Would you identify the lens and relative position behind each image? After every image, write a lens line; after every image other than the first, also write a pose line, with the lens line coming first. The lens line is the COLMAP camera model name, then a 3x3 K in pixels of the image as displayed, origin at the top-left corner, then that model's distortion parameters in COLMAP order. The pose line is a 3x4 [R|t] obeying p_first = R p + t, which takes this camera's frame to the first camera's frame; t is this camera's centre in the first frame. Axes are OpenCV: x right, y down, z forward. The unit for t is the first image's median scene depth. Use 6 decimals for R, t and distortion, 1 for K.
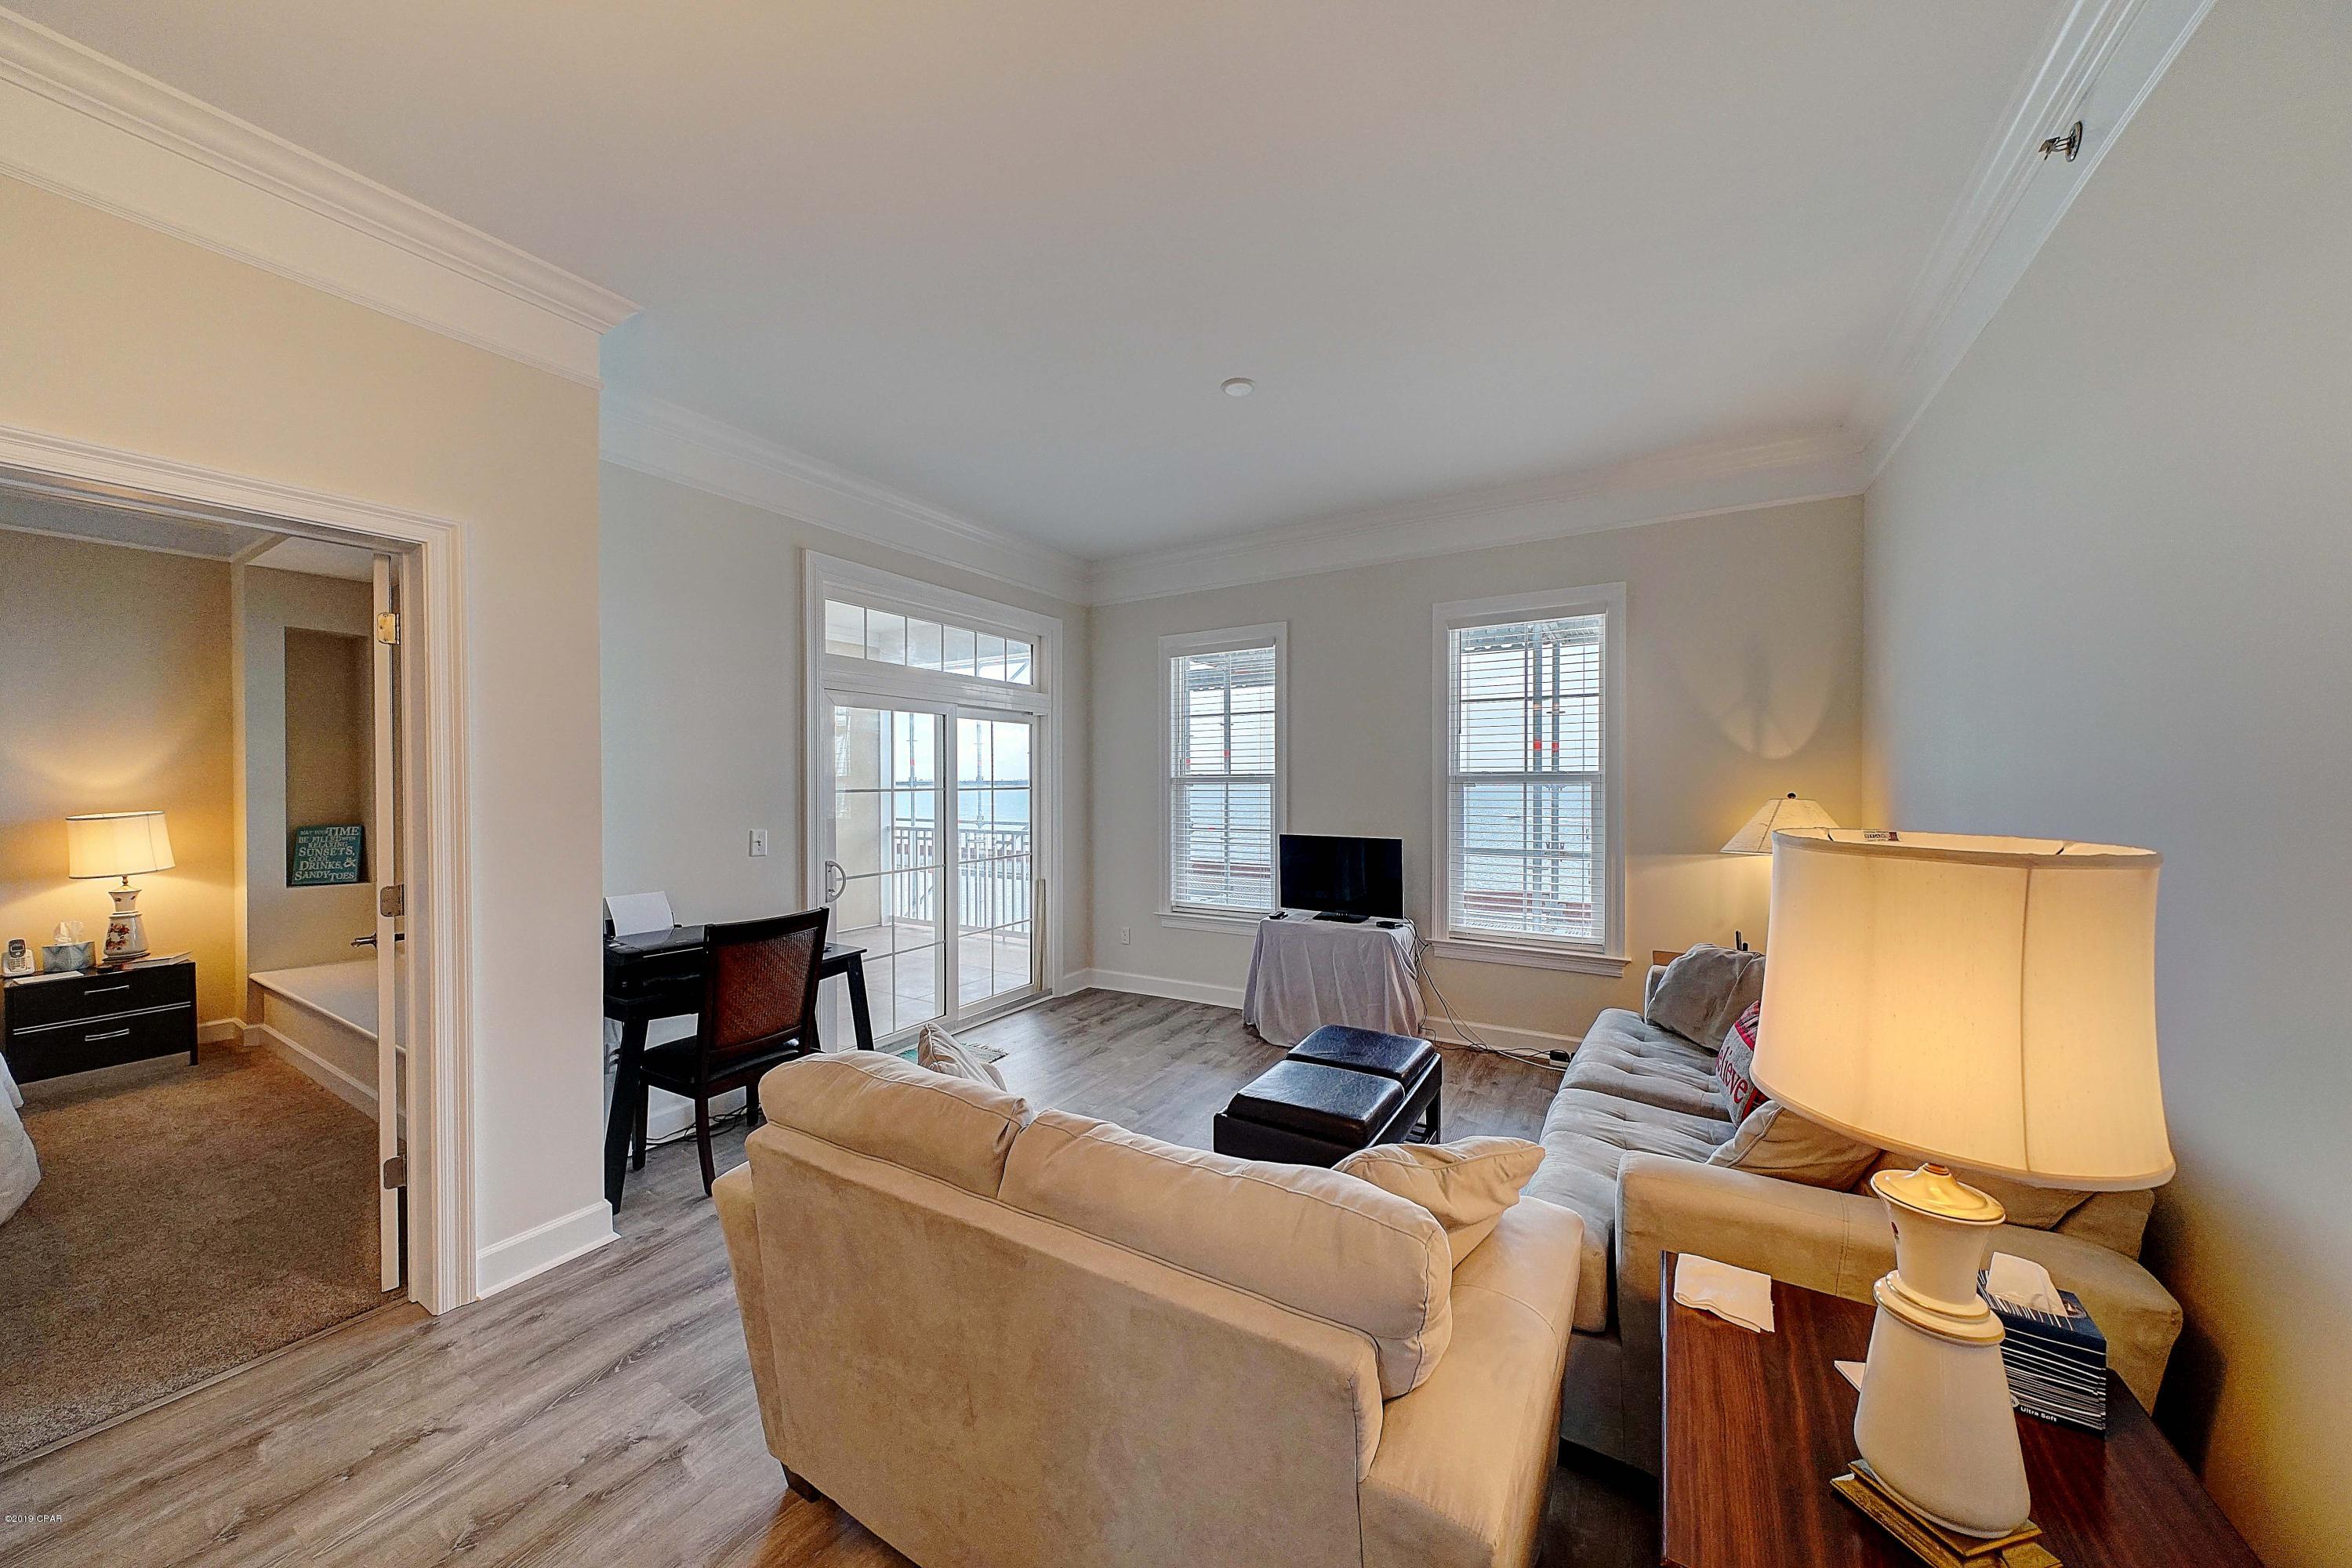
lens RADIAL K [[804.1, 0, 1191.4], [0, 804.1, 770.9], [0, 0, 1]] dist [-0.001548, -0.000350]
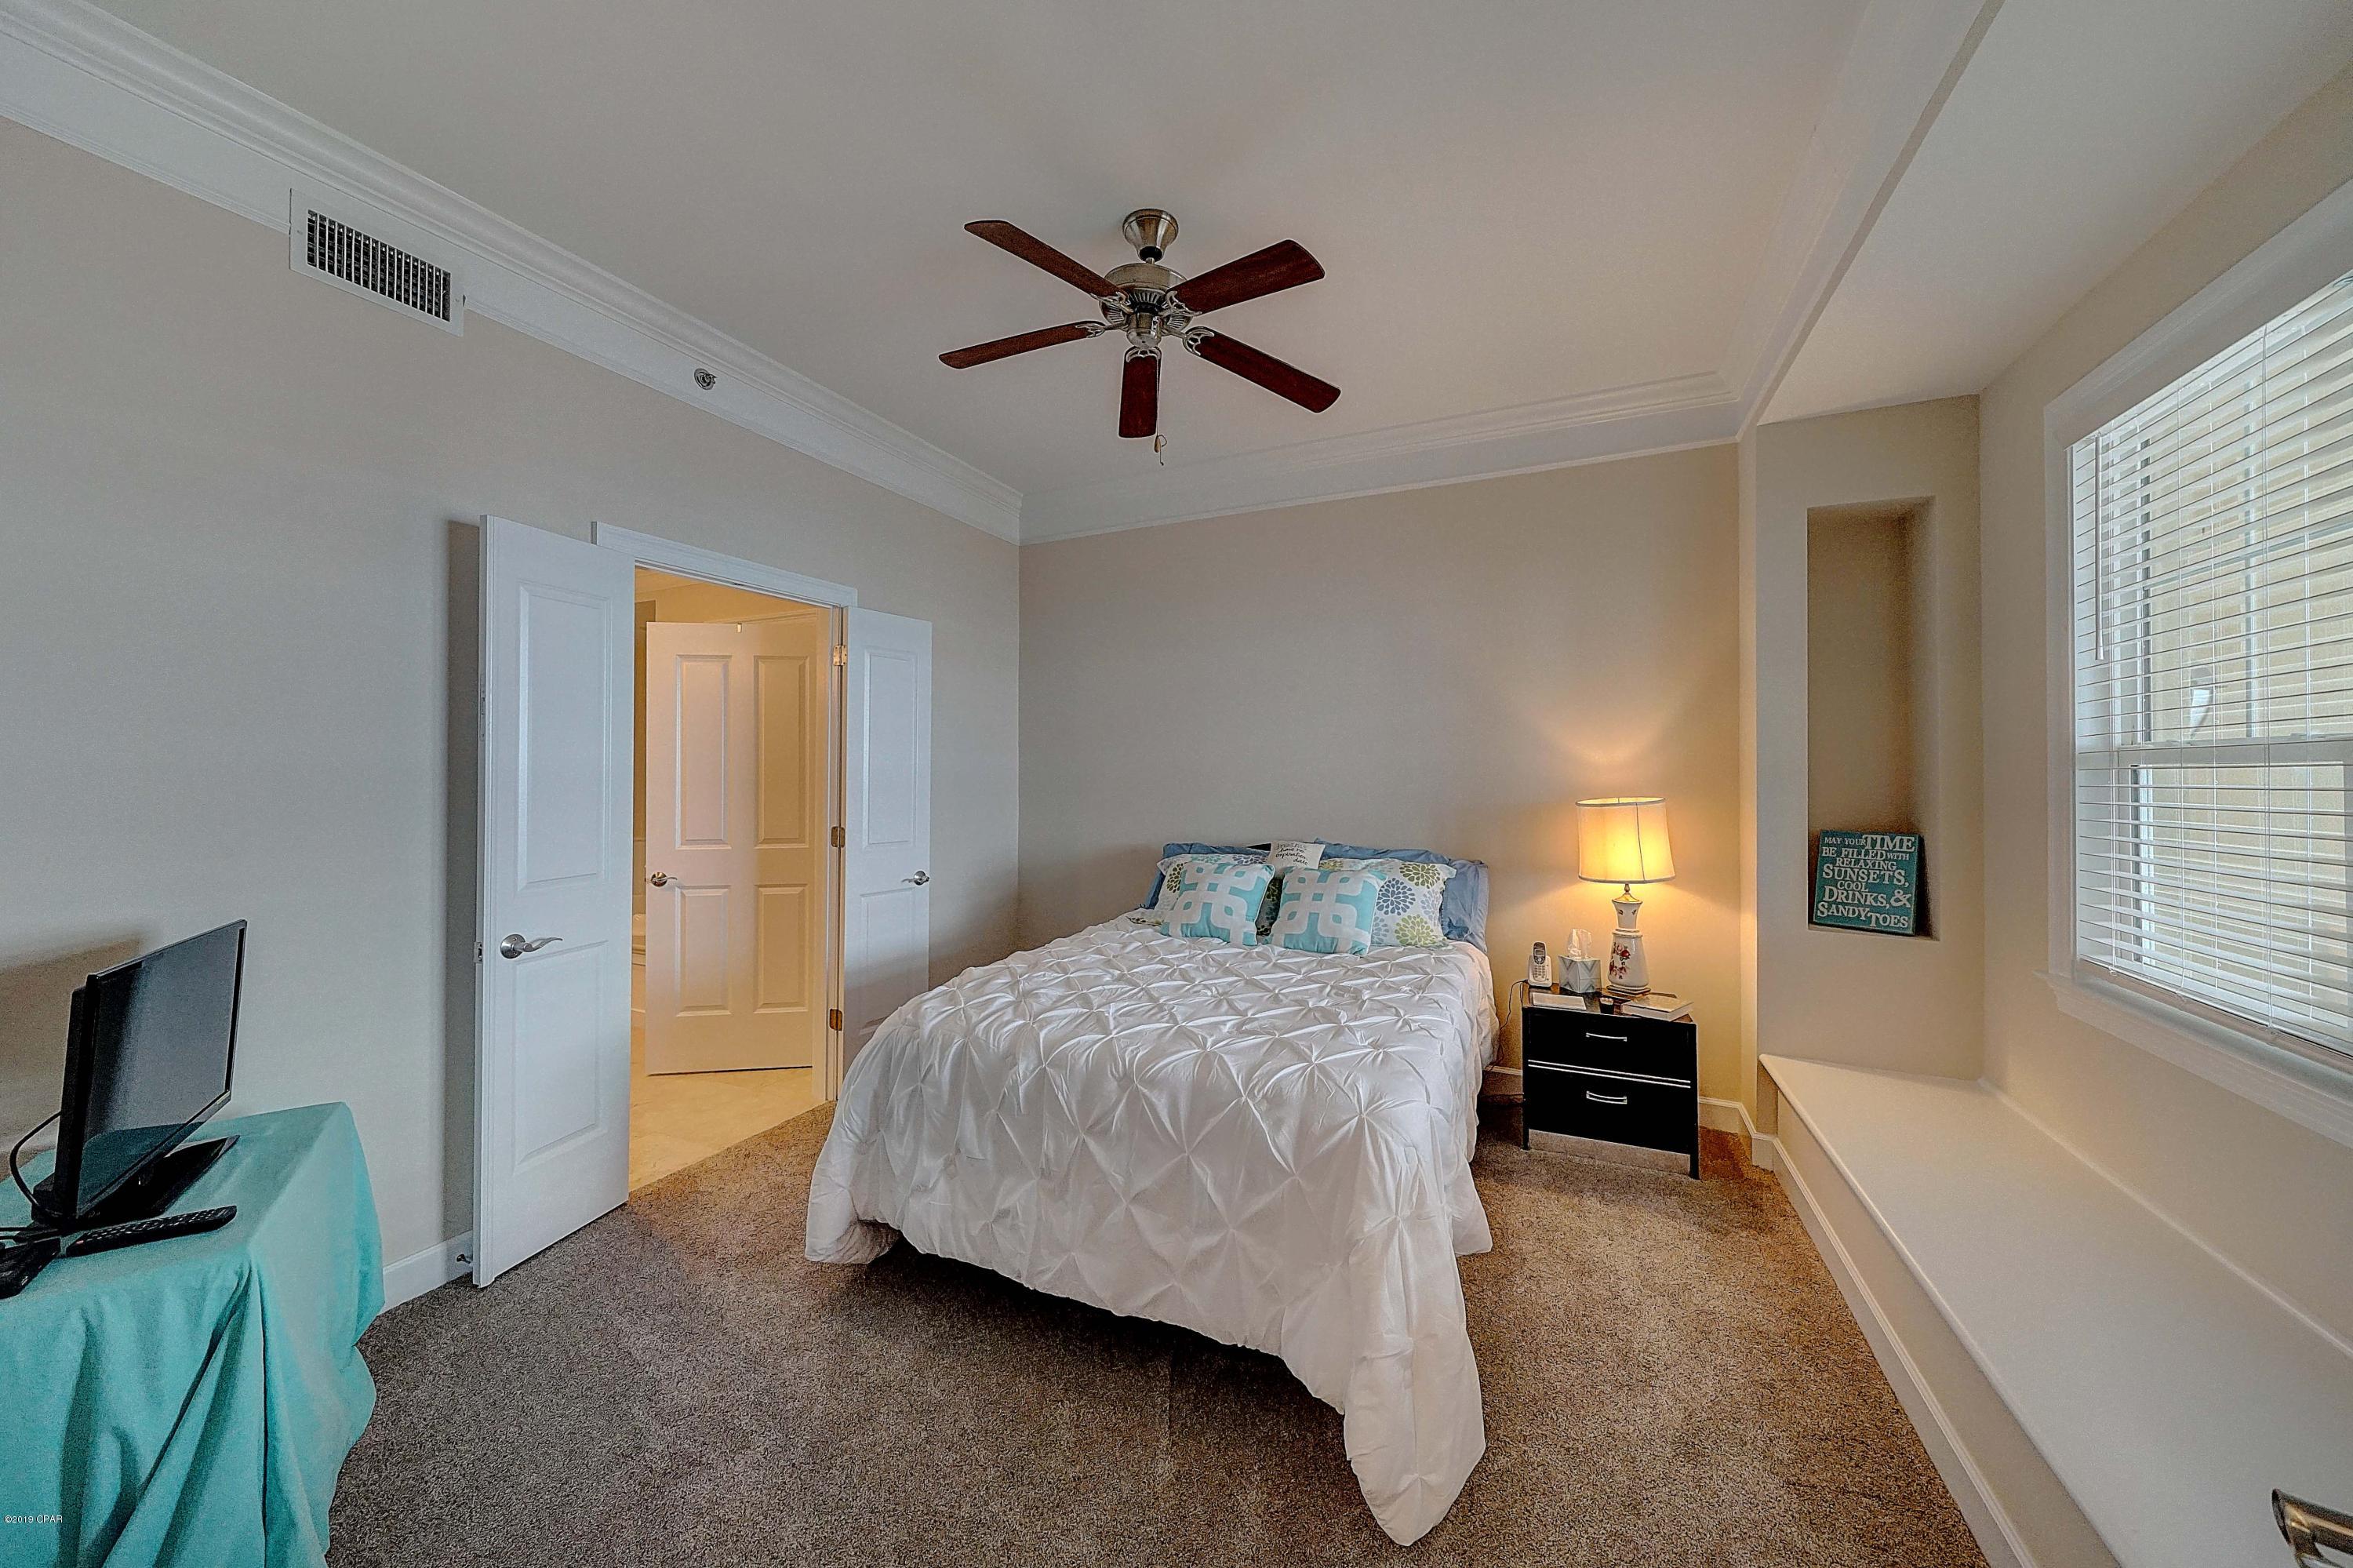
lens RADIAL K [[804.4, 0, 1186.4], [0, 804.4, 777.7], [0, 0, 1]] dist [-0.001548, -0.000350]
pose [[0.108092, 0.007278, -0.994114, -0.352497], [0.003572, 0.999964, 0.007710, 0.014938], [0.994134, -0.004385, 0.108062, 0.285670]]
